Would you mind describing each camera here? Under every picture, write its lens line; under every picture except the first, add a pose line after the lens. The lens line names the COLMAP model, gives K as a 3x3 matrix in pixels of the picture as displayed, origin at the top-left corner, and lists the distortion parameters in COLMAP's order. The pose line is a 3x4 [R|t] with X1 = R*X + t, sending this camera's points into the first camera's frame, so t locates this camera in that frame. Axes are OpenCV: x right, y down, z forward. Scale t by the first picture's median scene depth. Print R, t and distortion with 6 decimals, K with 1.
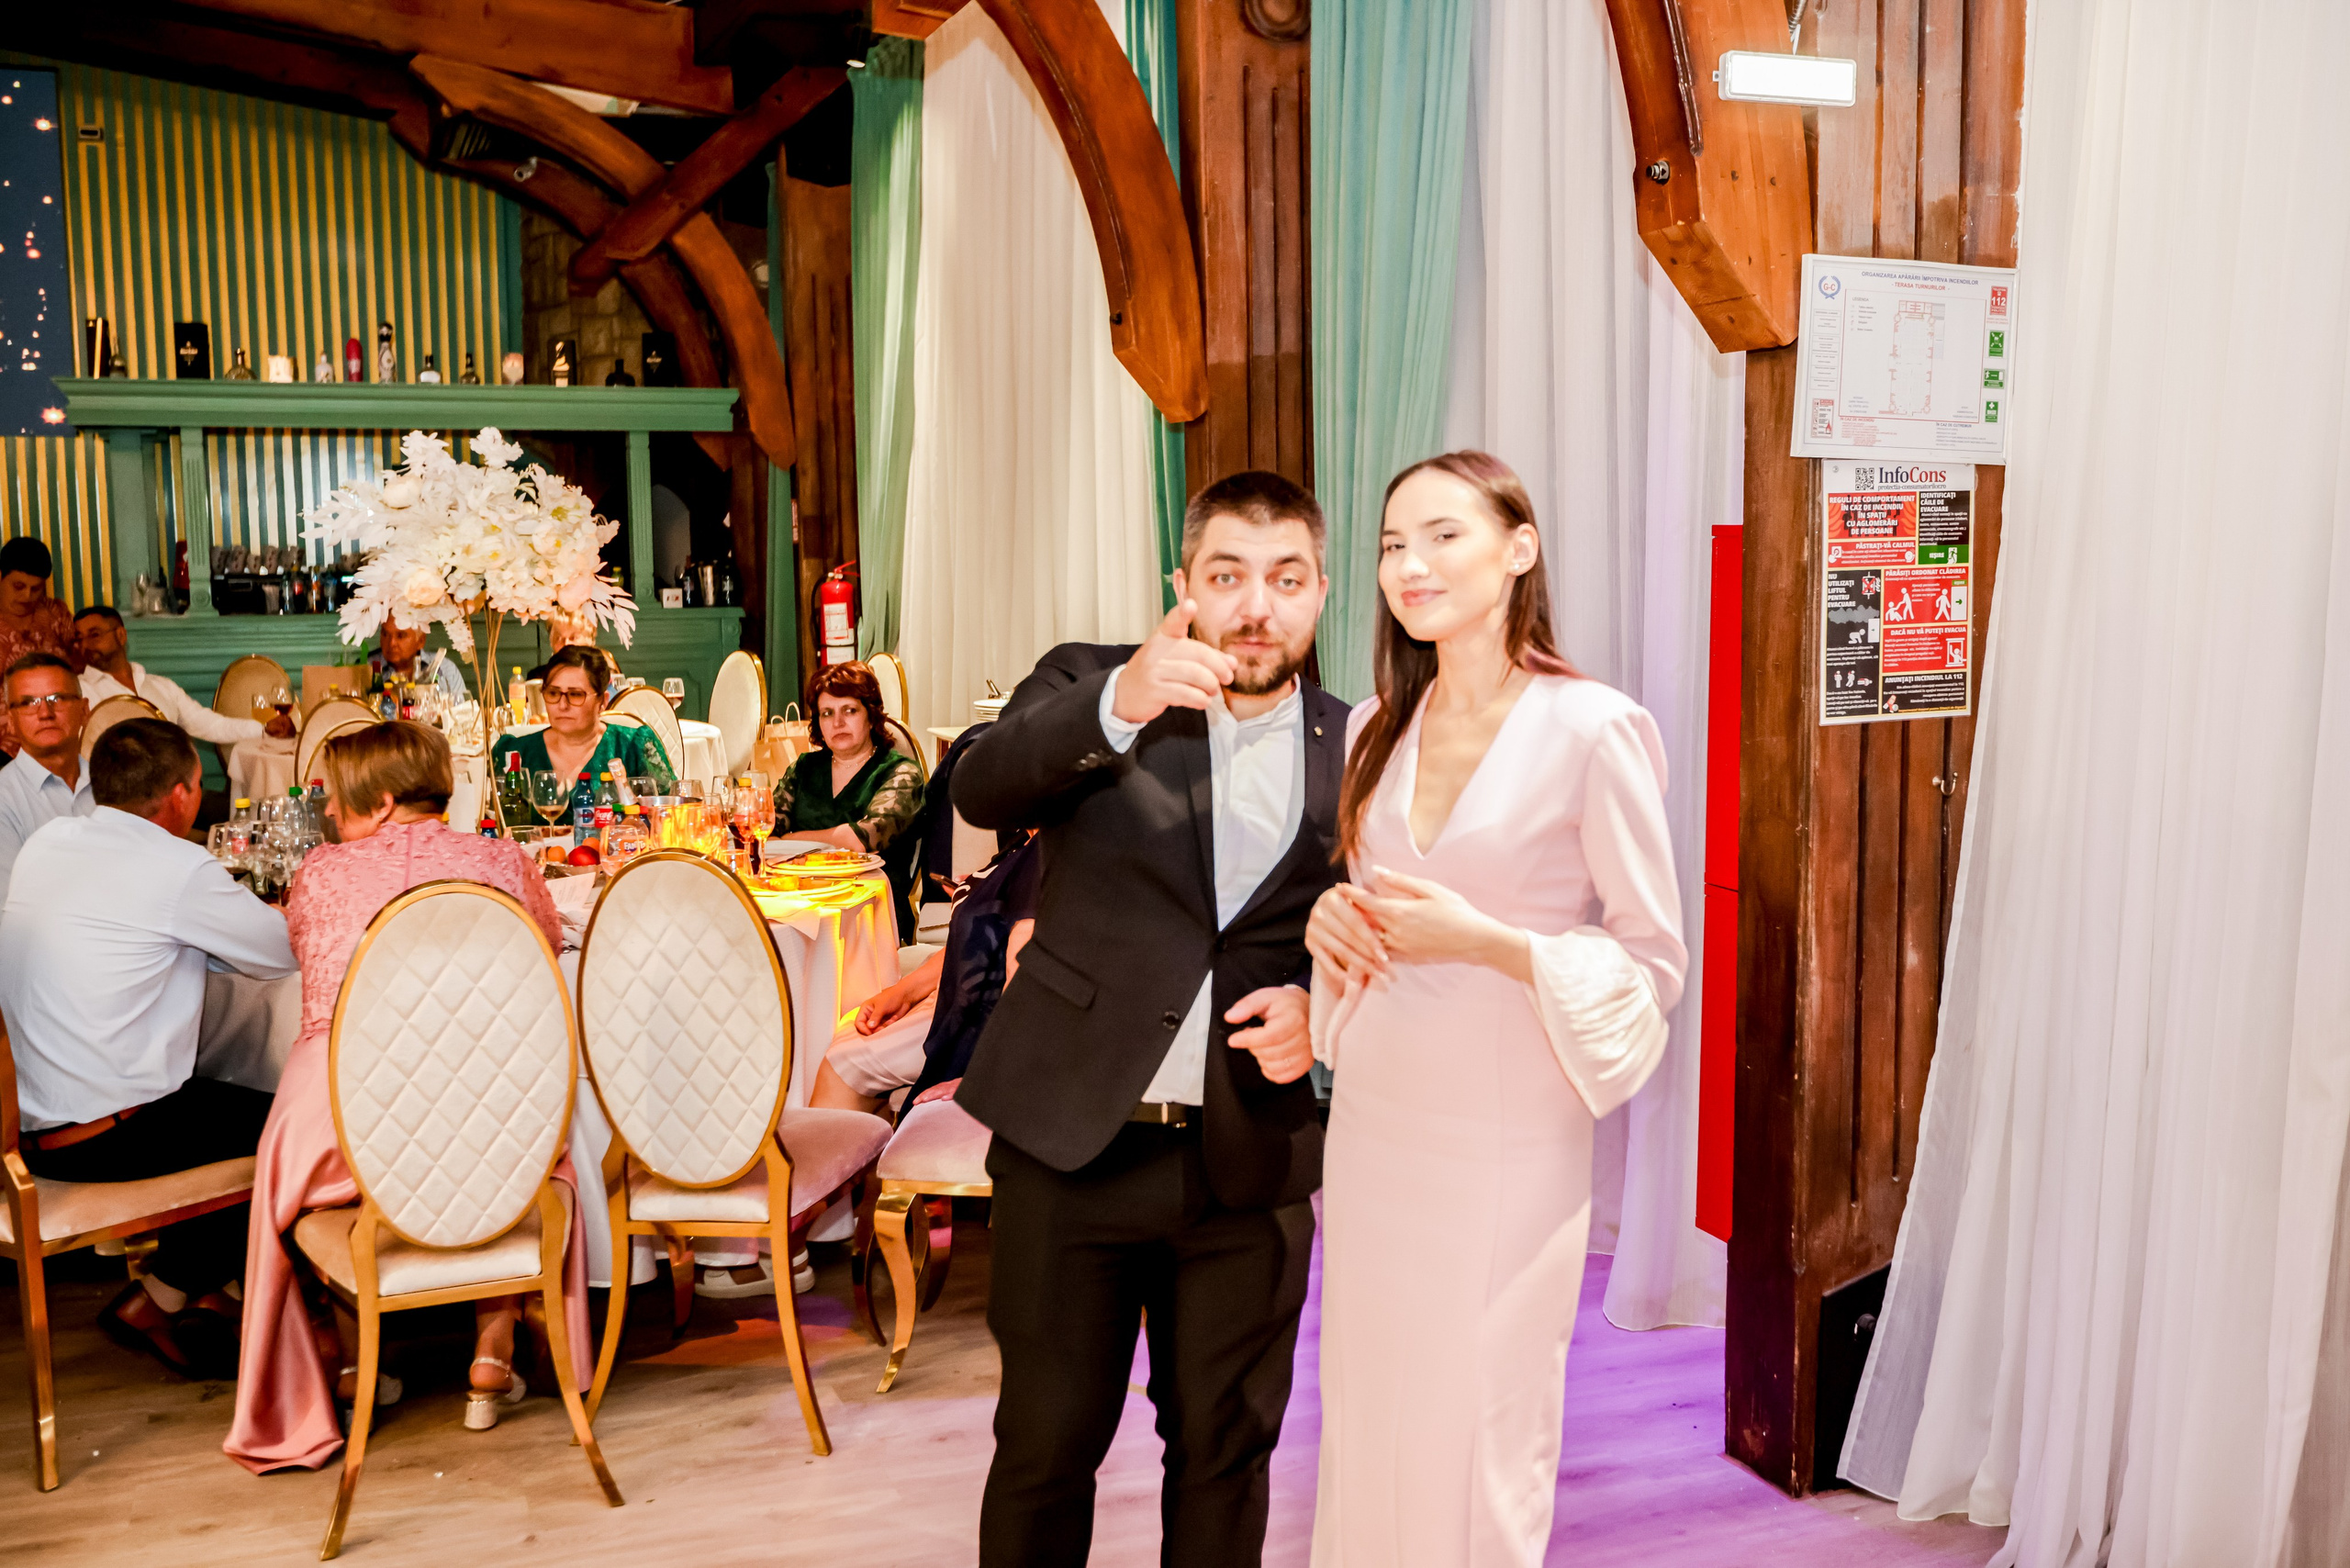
lens RADIAL K [[2308.8, 0, 1188.2], [0, 2308.8, 779.5], [0, 0, 1]] dist [-0.000834, 0.005770]
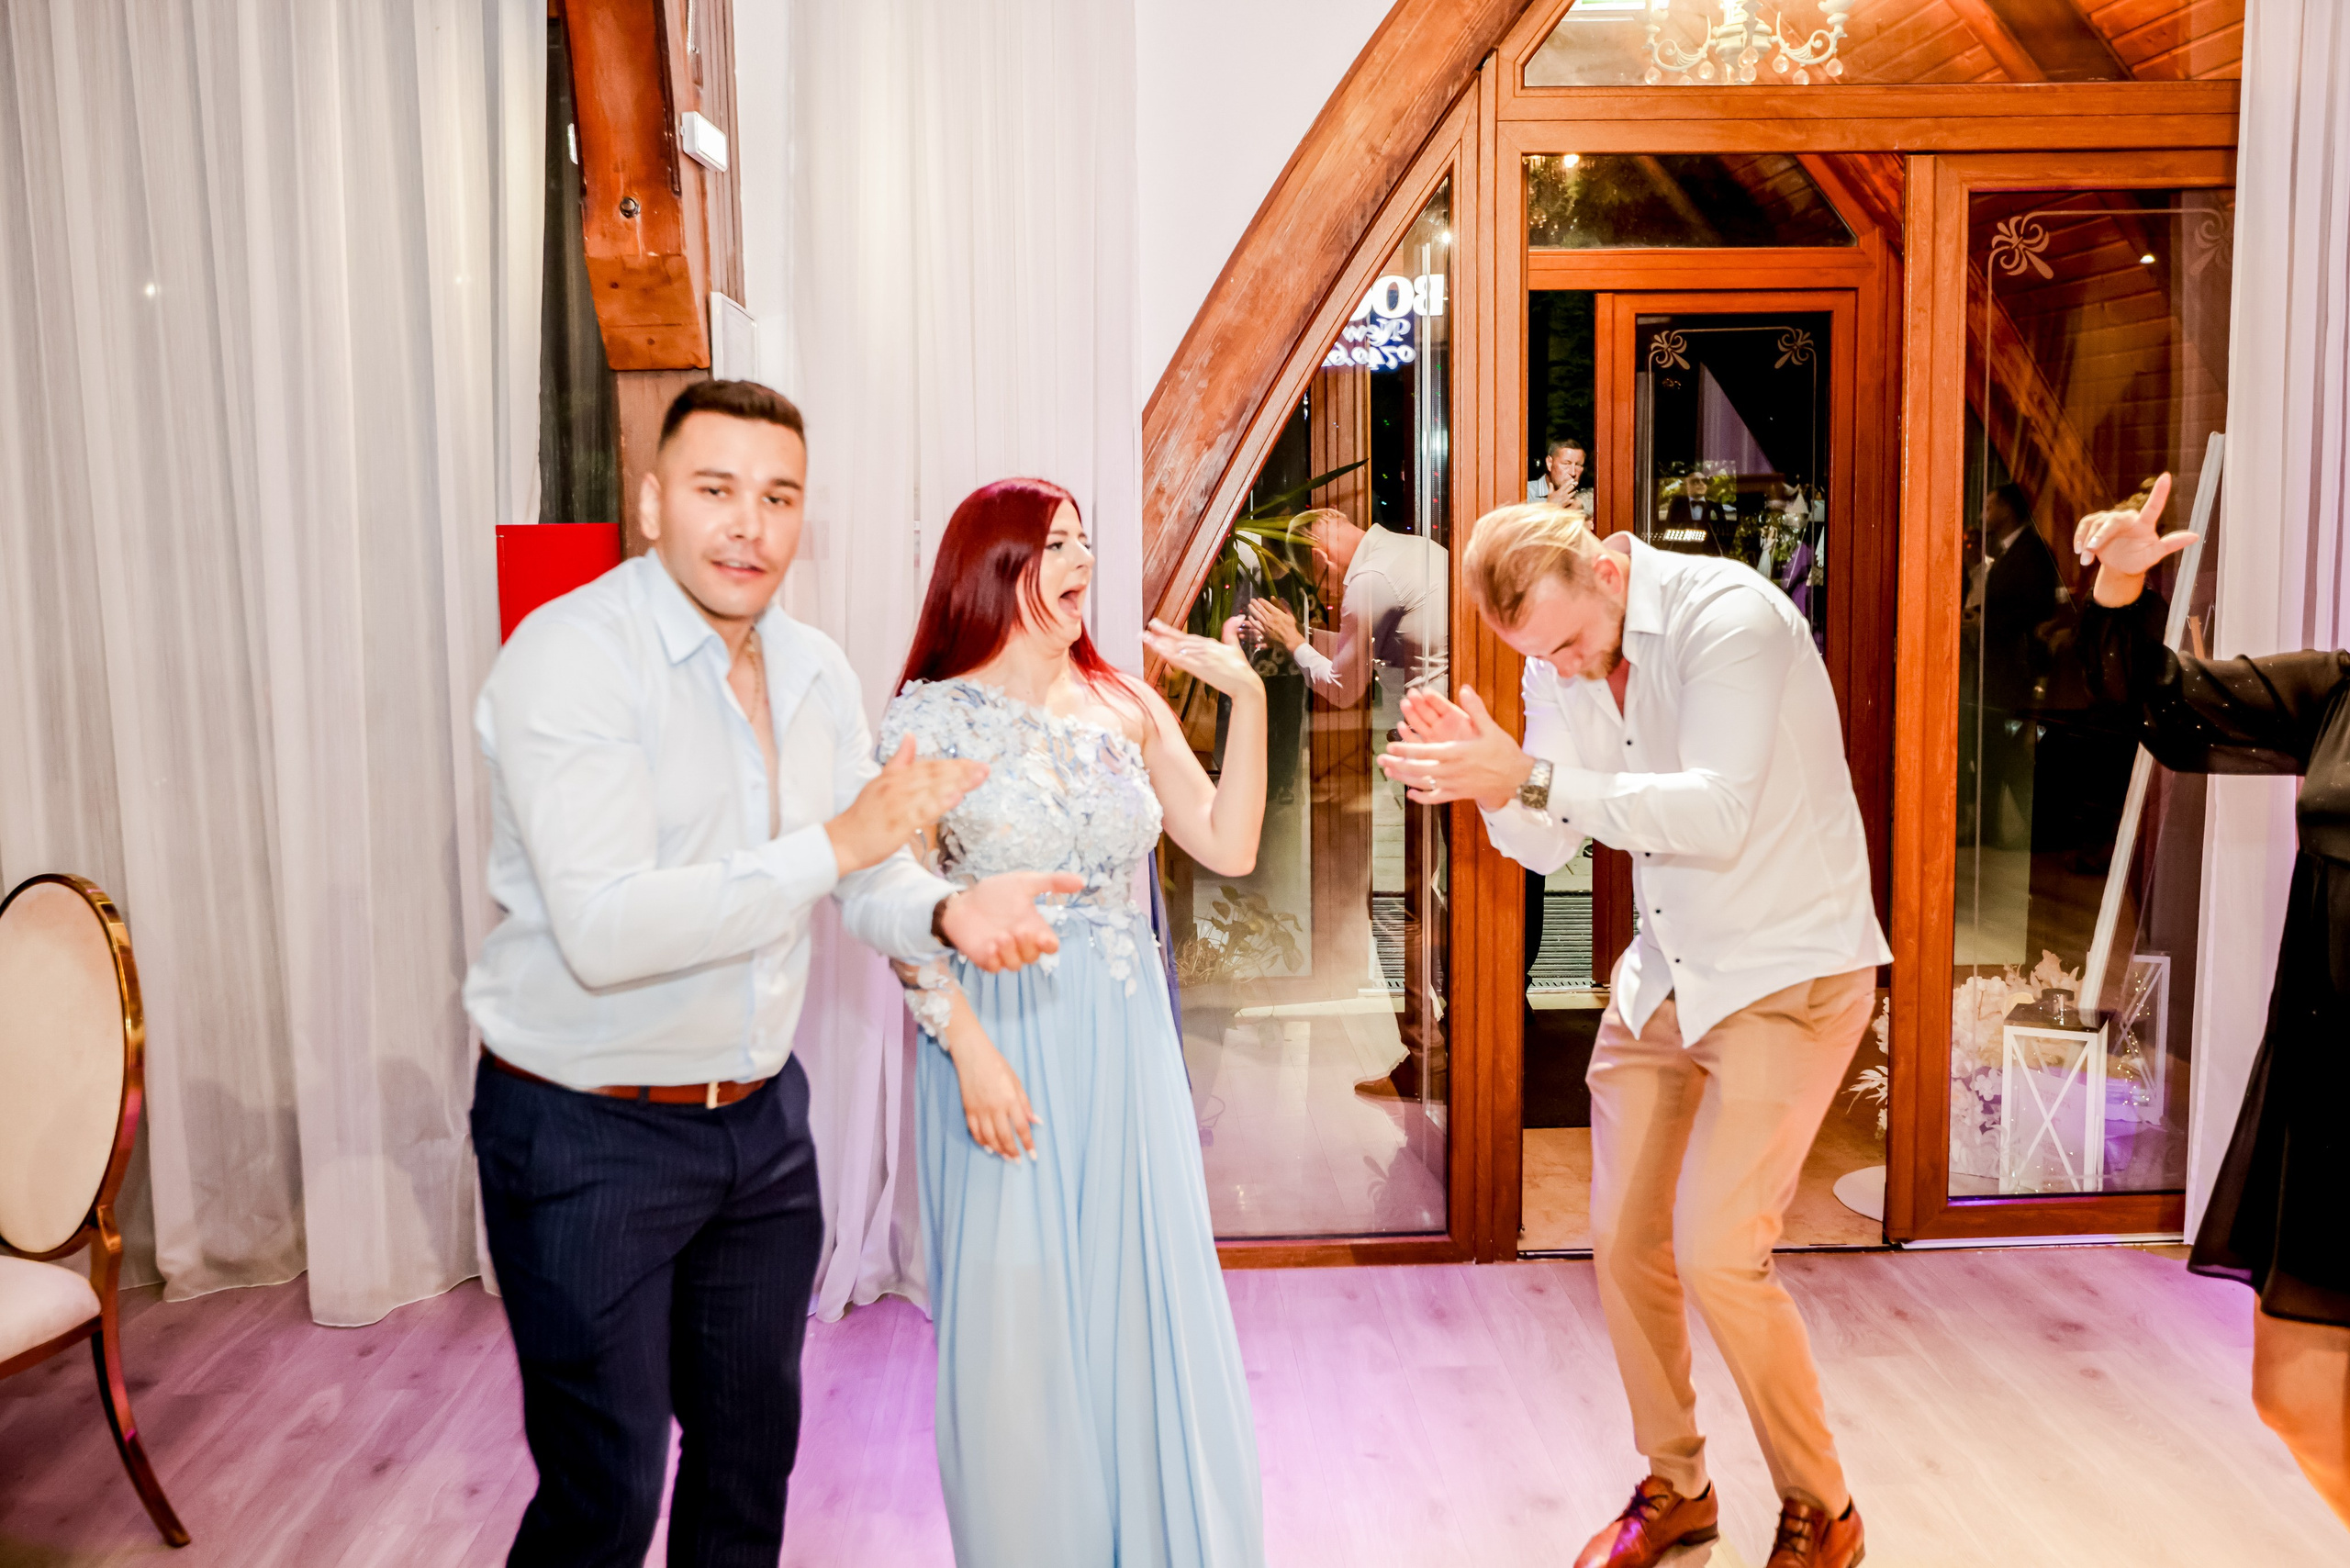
lens RADIAL K [[2309.7, 0, 1169.5], [0, 2309.7, 792.7], [0, 0, 1]] dist [-0.002616, 0.009887]
pose [[0.322253, -0.113583, 0.939815, -0.356444], [0.120575, 0.989615, 0.078258, -0.016920], [-0.938943, 0.088099, 0.332602, 0.182320]]
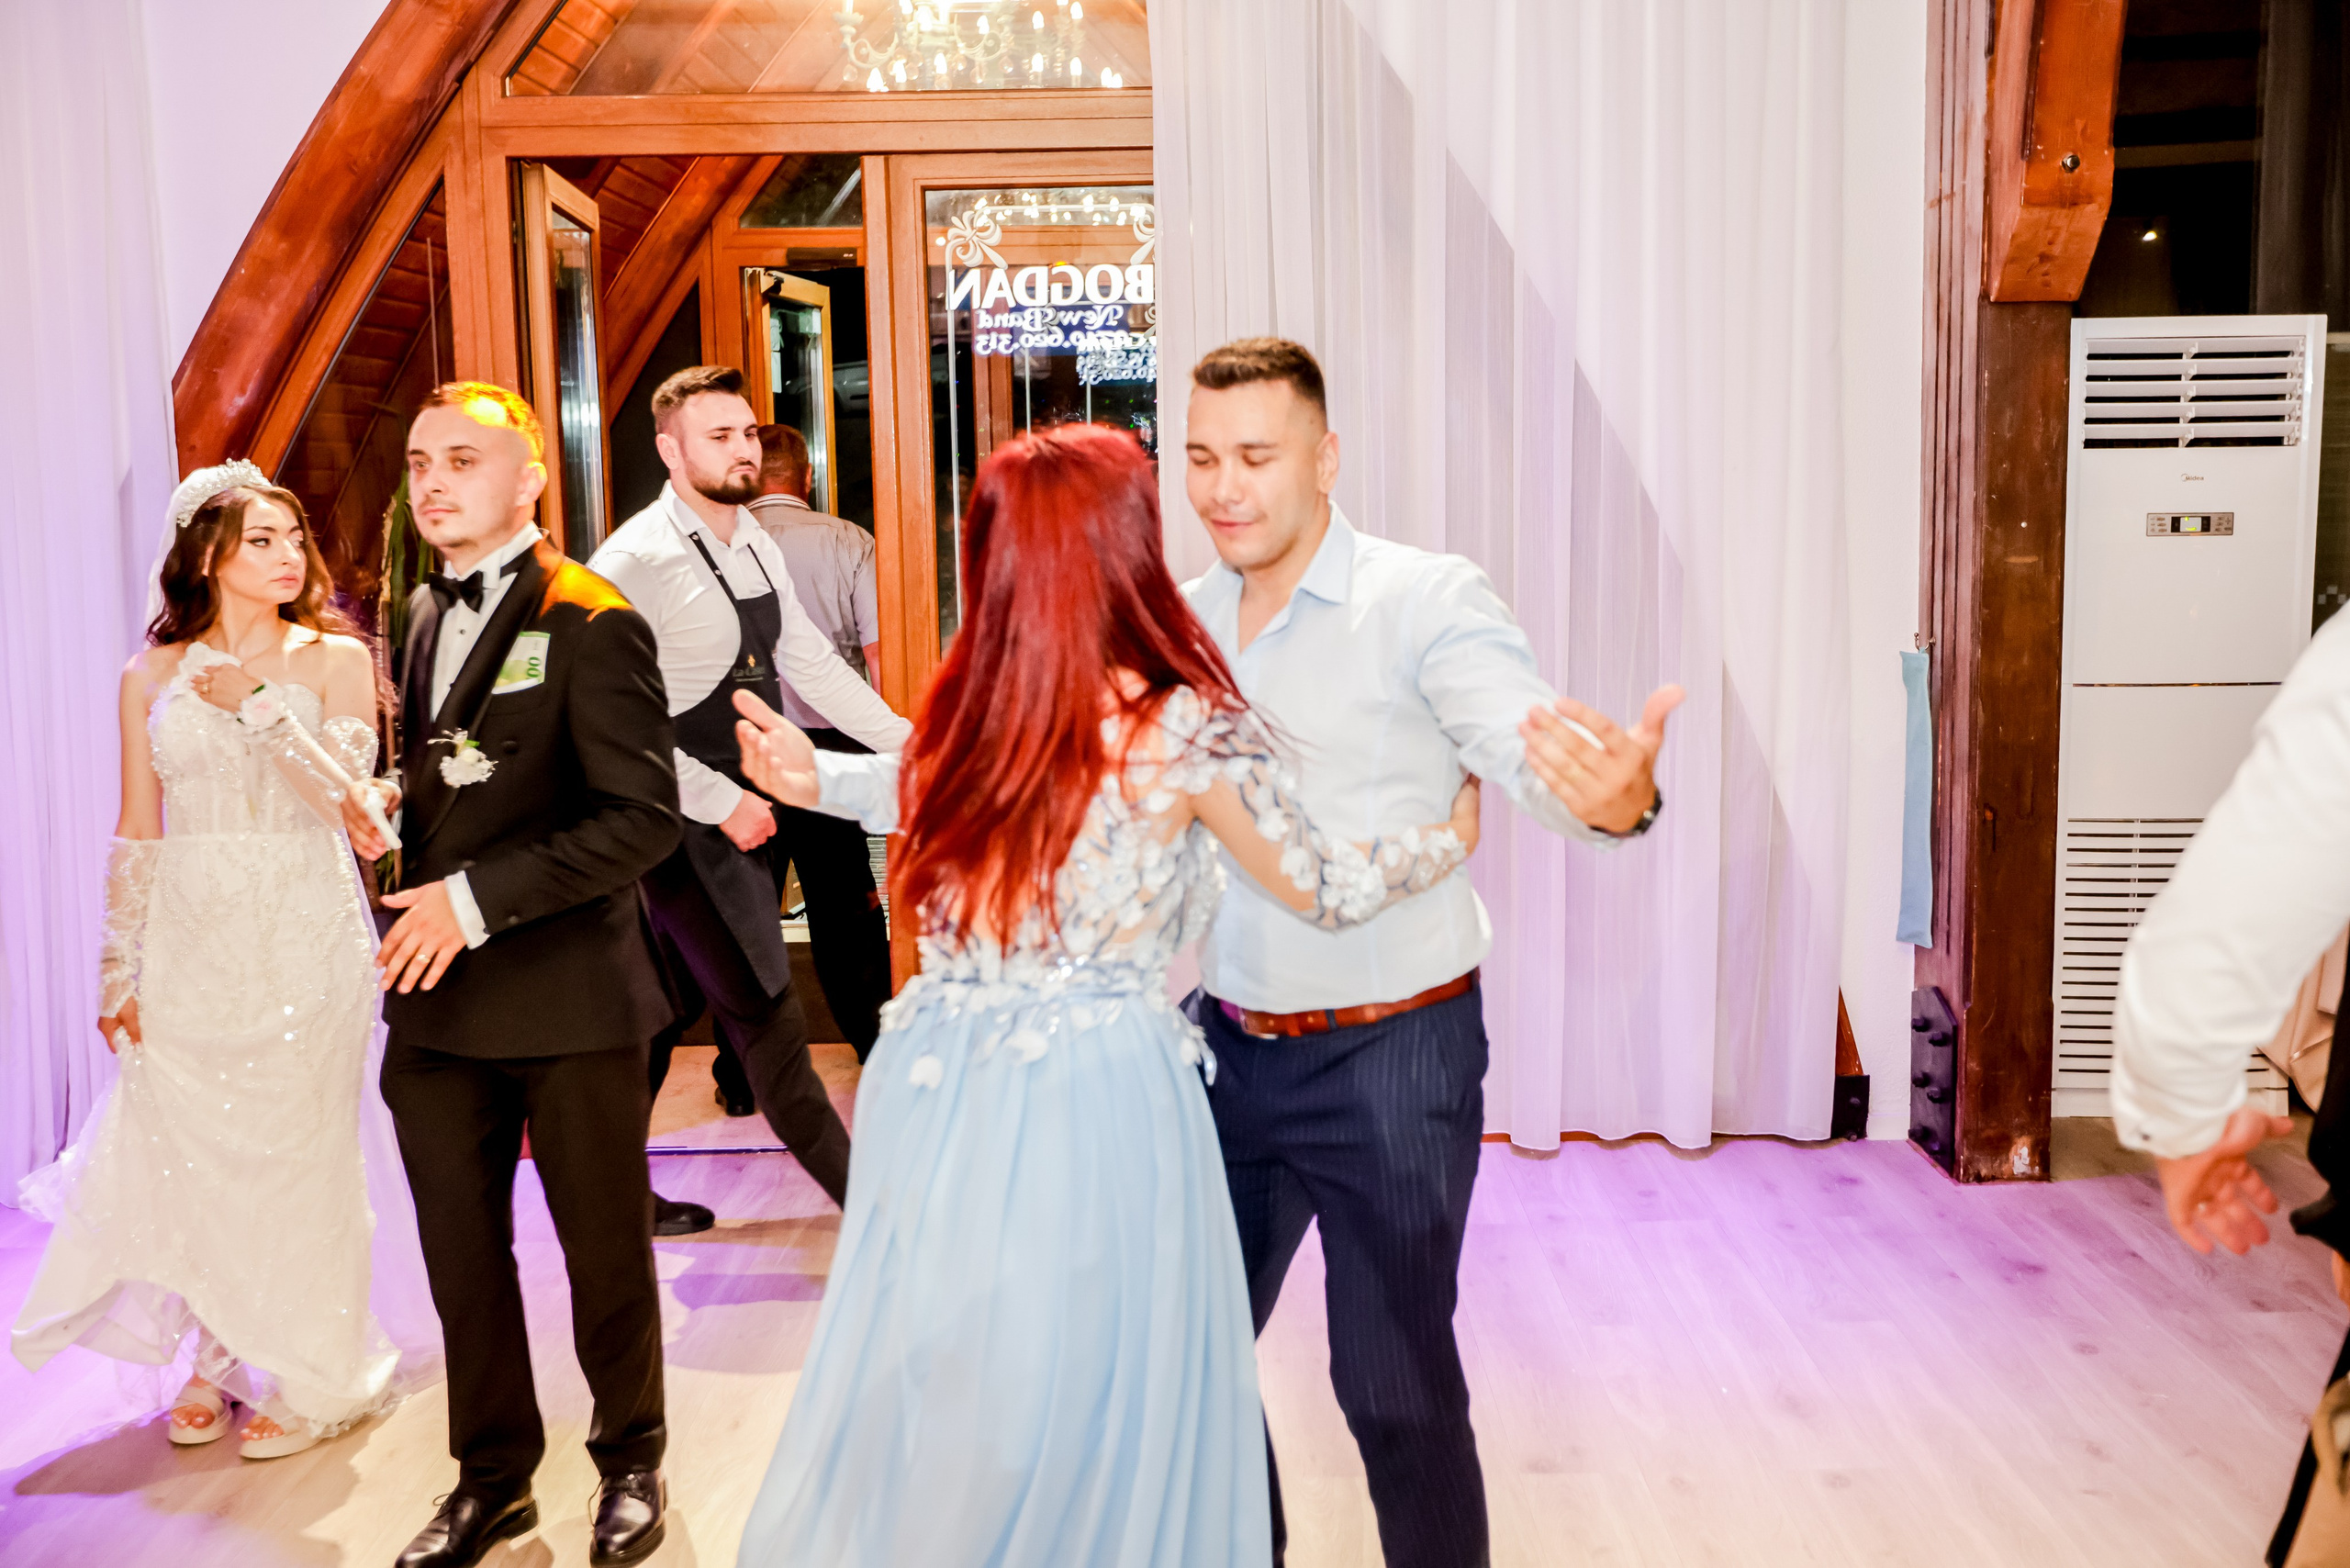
lens RADIAL K [[2310.3, 0, 1173.1], [0, 2310.3, 769.8], [0, 0, 1]] dist [-0.002683, 0.006739]
pose [[0.363538, -0.121049, 0.923681, -0.312902], [0.117073, 0.989598, 0.083610, 0.018027], [-0.924194, 0.077743, 0.373928, -0.125851]]
